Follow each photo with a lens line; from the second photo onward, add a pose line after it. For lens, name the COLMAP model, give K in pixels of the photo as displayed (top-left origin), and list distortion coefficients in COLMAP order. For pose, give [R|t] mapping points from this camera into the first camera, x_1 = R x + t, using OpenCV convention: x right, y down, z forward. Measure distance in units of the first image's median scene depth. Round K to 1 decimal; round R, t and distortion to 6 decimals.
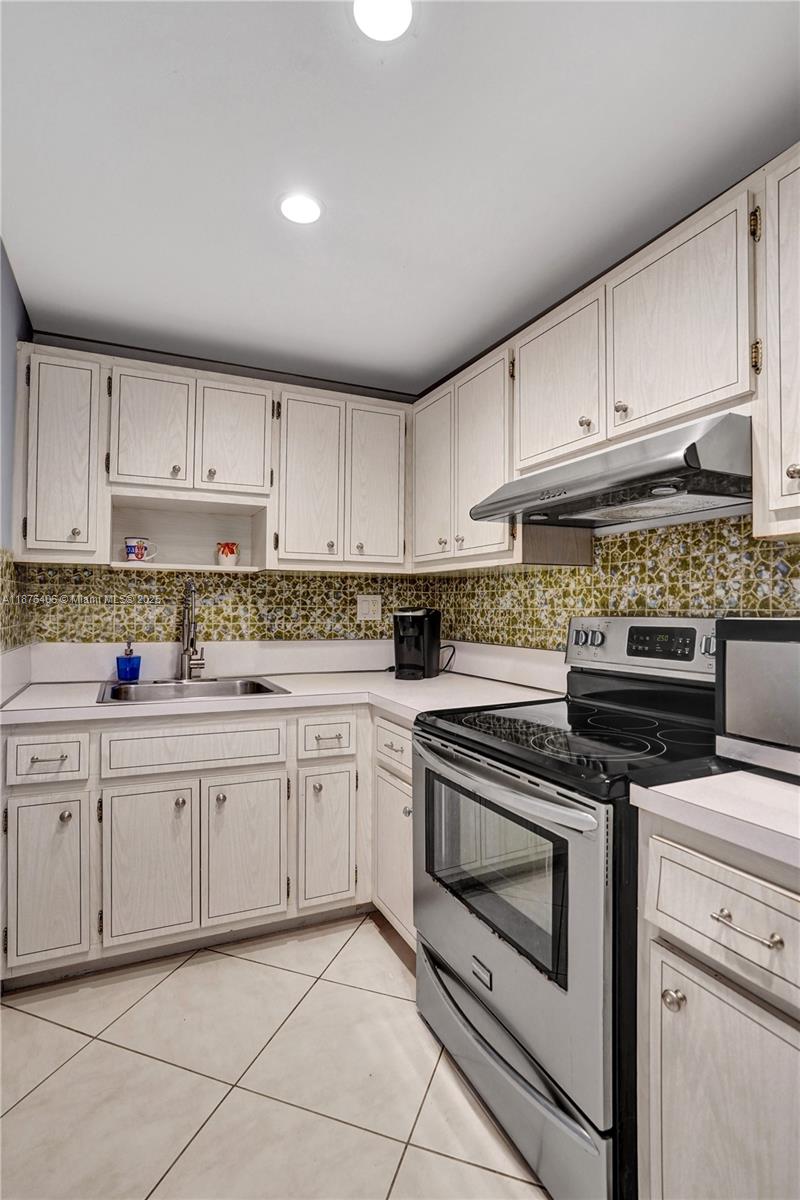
lens RADIAL K [[522.7, 0, 321.6], [0, 522.7, 607.8], [0, 0, 1]] dist [-0.056949, 0.025408]
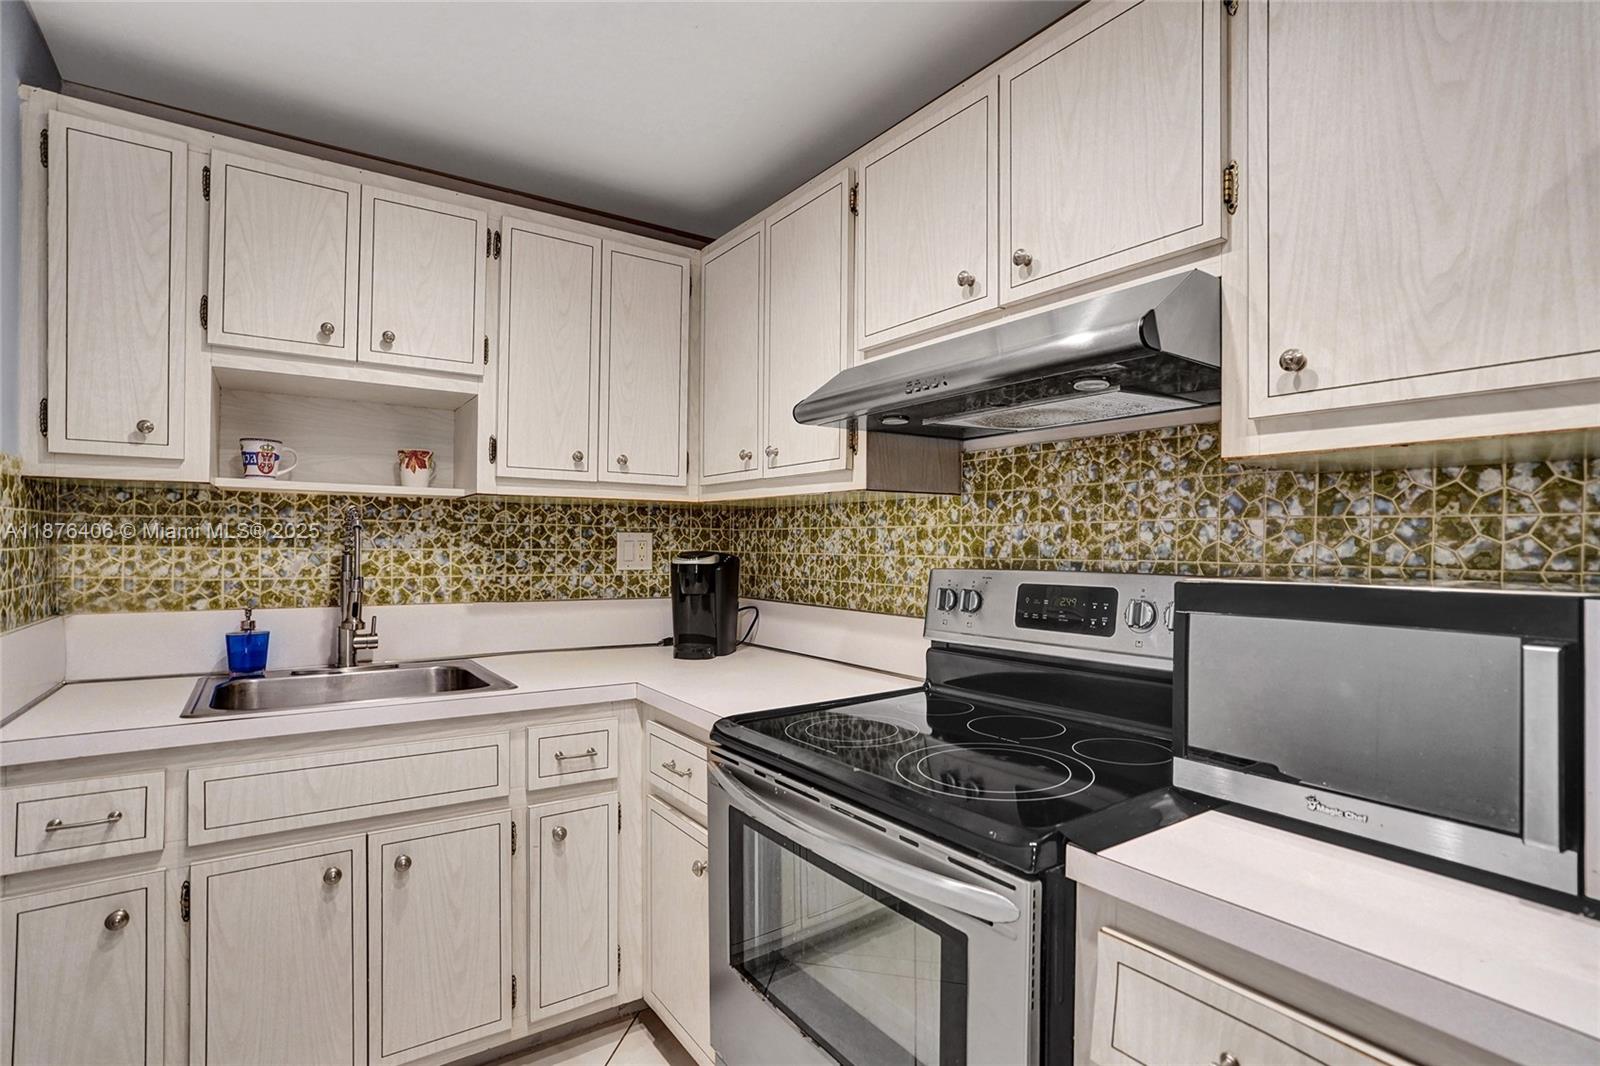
lens RADIAL K [[727.5, 0, 677.4], [0, 727.5, 553.9], [0, 0, 1]] dist [-0.041681, 0.020971]
pose [[0.987359, -0.000023, 0.158501, -0.005562], [-0.001725, 0.999939, 0.010890, -0.012829], [-0.158491, -0.011026, 0.987299, 0.108791]]
